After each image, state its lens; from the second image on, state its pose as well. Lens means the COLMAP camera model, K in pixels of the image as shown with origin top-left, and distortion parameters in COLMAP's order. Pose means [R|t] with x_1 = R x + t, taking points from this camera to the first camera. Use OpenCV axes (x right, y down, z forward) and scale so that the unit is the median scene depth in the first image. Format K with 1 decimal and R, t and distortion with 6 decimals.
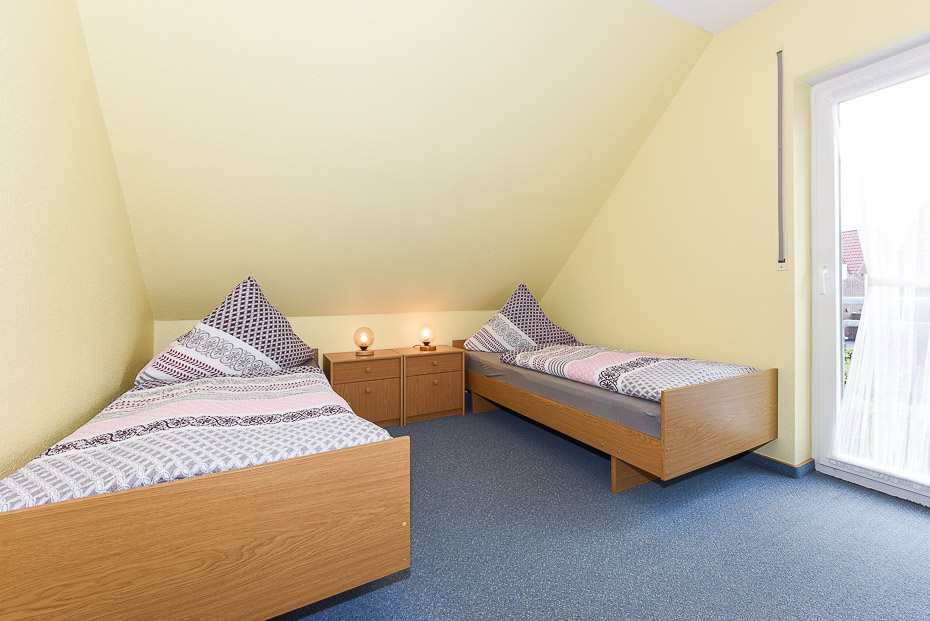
lens RADIAL K [[383.9, 0, 465.1], [0, 383.9, 293.3], [0, 0, 1]] dist [-0.001980, -0.000295]
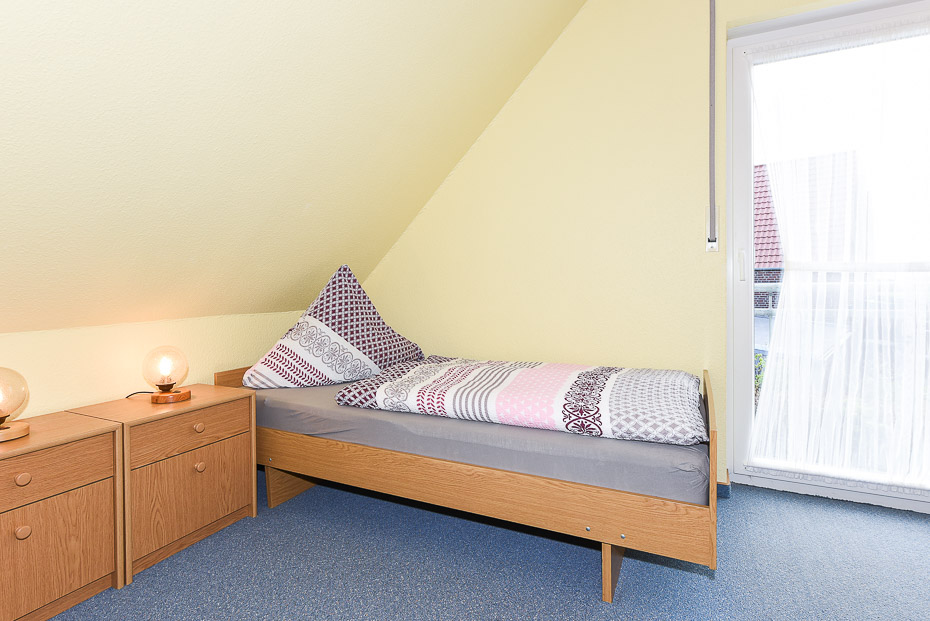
lens RADIAL K [[485.5, 0, 463.3], [0, 485.5, 291.5], [0, 0, 1]] dist [0.004763, -0.000260]
pose [[0.814035, -0.011924, 0.580694, -0.165142], [0.003885, 0.999879, 0.015087, 0.005749], [-0.580803, -0.010025, 0.813982, 0.332303]]
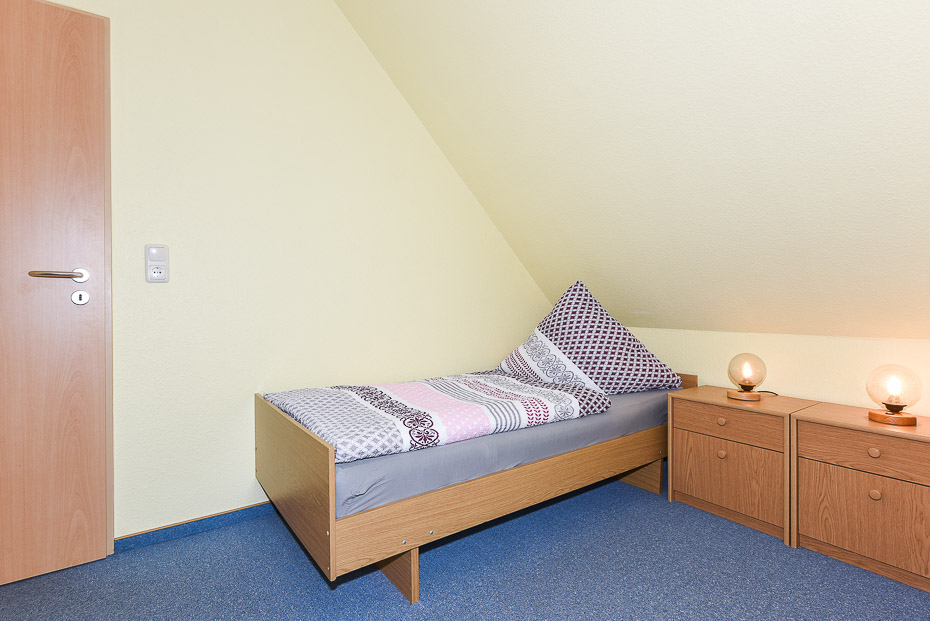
lens RADIAL K [[482.6, 0, 465.0], [0, 482.6, 310.5], [0, 0, 1]] dist [0.002799, -0.007605]
pose [[0.108110, 0.022141, -0.993892, 0.449845], [0.003901, 0.999735, 0.022695, 0.001126], [0.994131, -0.006331, 0.107995, 0.481459]]
